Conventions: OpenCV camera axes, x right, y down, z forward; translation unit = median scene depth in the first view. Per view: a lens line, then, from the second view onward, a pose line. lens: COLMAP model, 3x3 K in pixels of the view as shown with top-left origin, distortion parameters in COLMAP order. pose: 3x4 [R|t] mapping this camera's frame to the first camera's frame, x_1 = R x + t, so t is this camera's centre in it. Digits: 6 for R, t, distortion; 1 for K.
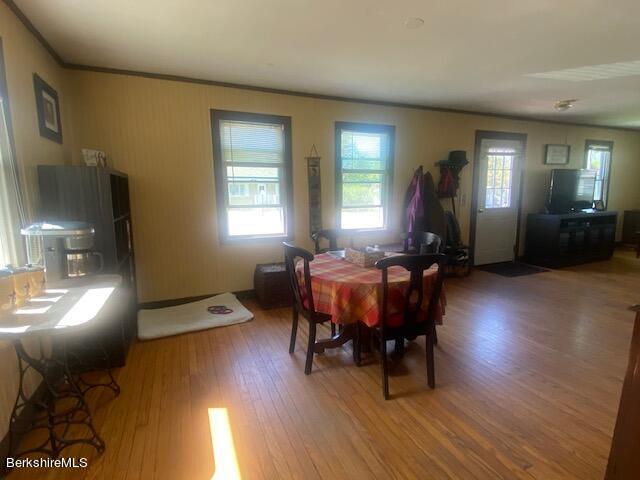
lens RADIAL K [[324.3, 0, 320.0], [0, 324.3, 240.0], [0, 0, 1]] dist [0.038873, -0.036137]
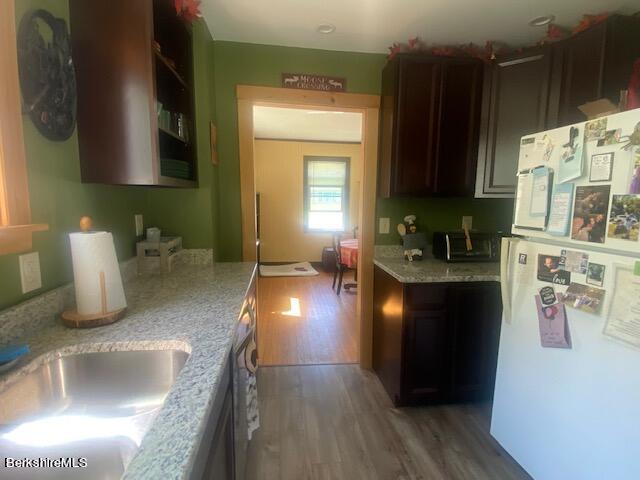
lens RADIAL K [[324.3, 0, 320.0], [0, 324.3, 240.0], [0, 0, 1]] dist [0.038873, -0.036137]
pose [[0.959039, 0.061609, -0.276493, 0.293974], [-0.066332, 0.997767, -0.007754, 0.070999], [0.275398, 0.025777, 0.960985, -0.728560]]
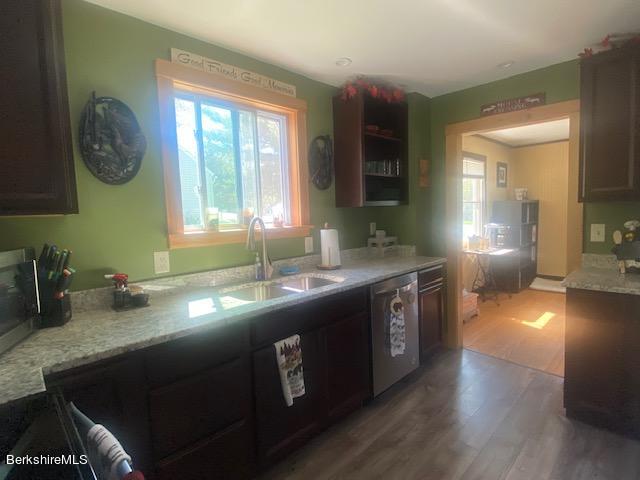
lens RADIAL K [[324.3, 0, 320.0], [0, 324.3, 240.0], [0, 0, 1]] dist [0.038873, -0.036137]
pose [[0.351649, 0.078600, -0.932826, 0.703525], [-0.106028, 0.993401, 0.043735, 0.069162], [0.930108, 0.083527, 0.357662, -0.757574]]
